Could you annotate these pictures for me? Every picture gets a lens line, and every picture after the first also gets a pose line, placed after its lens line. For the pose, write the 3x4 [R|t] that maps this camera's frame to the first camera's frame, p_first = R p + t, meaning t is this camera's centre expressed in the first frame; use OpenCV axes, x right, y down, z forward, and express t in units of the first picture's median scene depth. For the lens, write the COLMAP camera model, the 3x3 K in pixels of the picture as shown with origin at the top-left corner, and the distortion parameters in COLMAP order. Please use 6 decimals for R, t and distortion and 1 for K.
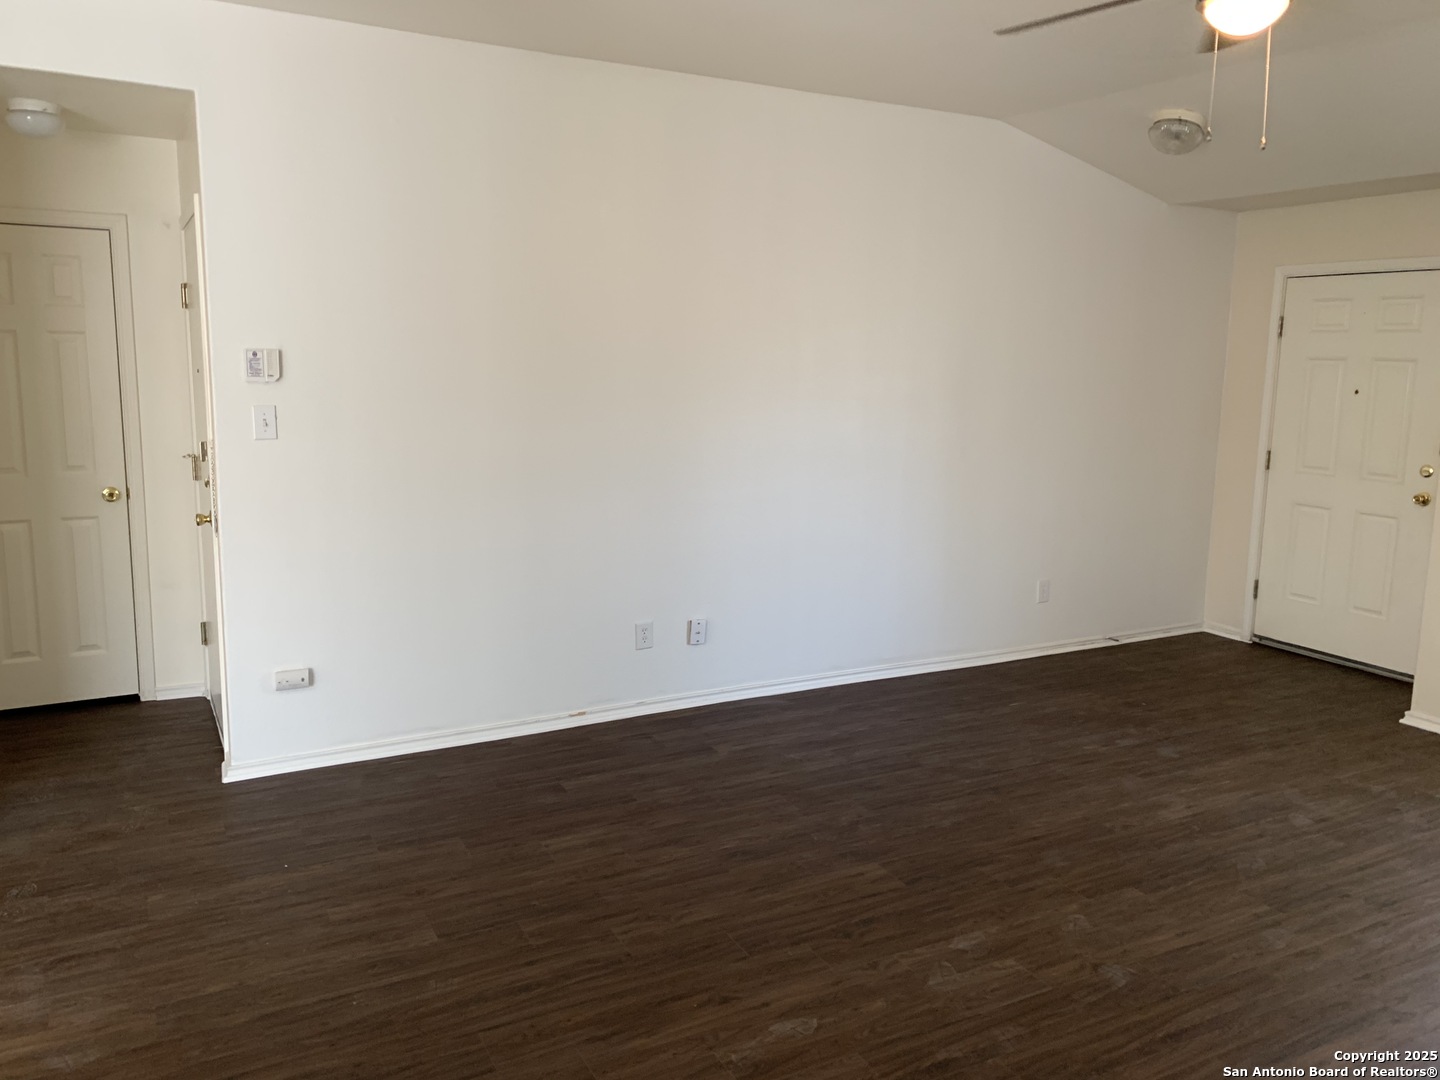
lens RADIAL K [[1104.0, 0, 716.1], [0, 1104.0, 517.7], [0, 0, 1]] dist [0.027503, -0.021116]
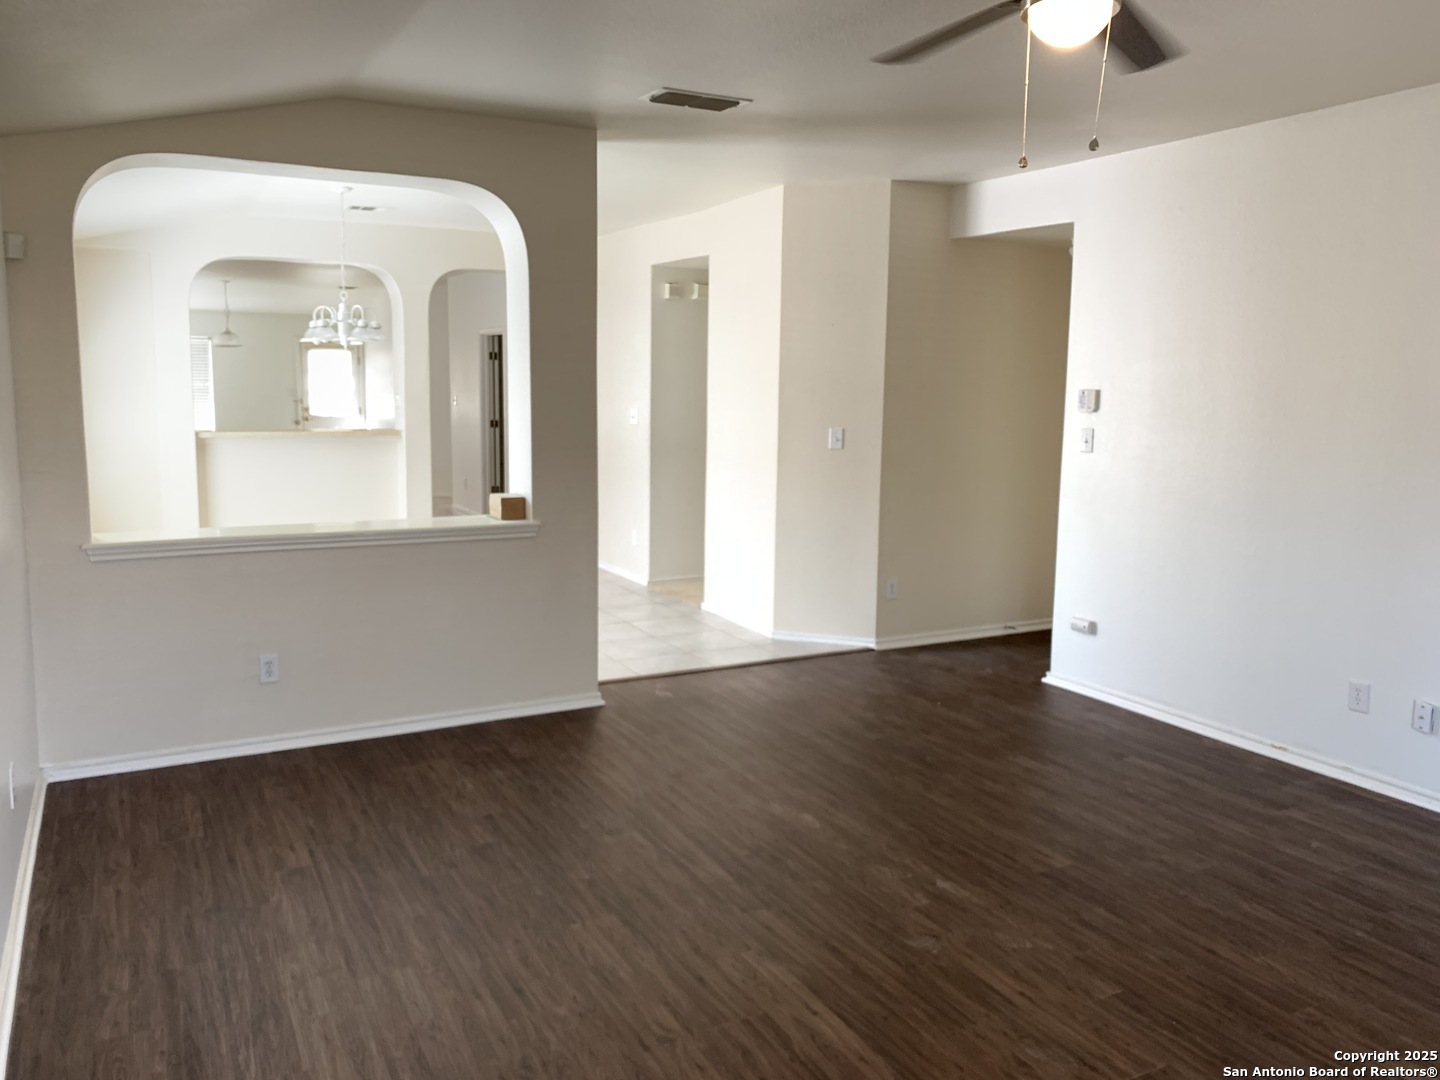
lens RADIAL K [[1104.0, 0, 725.5], [0, 1104.0, 545.7], [0, 0, 1]] dist [0.027503, -0.021116]
pose [[0.004604, 0.129601, -0.991556, 0.954893], [-0.167840, 0.977600, 0.126997, -0.052712], [0.985803, 0.165838, 0.026253, 0.490549]]
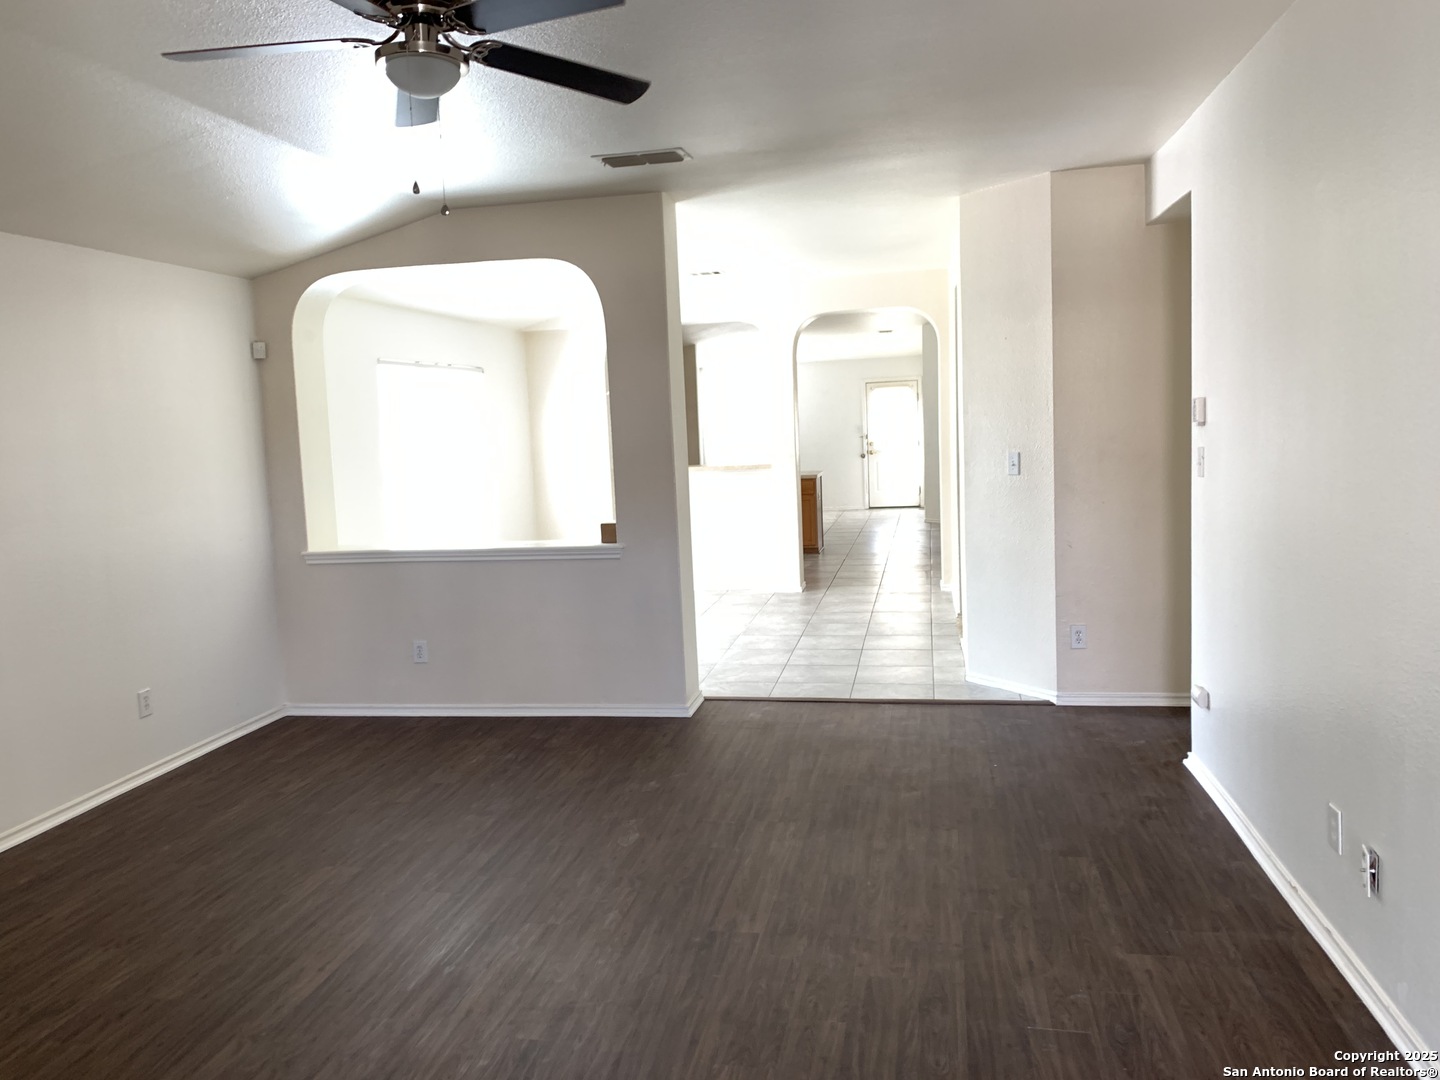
lens RADIAL K [[1104.0, 0, 722.6], [0, 1104.0, 540.8], [0, 0, 1]] dist [0.027503, -0.021116]
pose [[-0.627341, 0.091789, -0.773316, 0.724030], [-0.090966, 0.977594, 0.189831, -0.164920], [0.773413, 0.189435, -0.604935, 1.232700]]
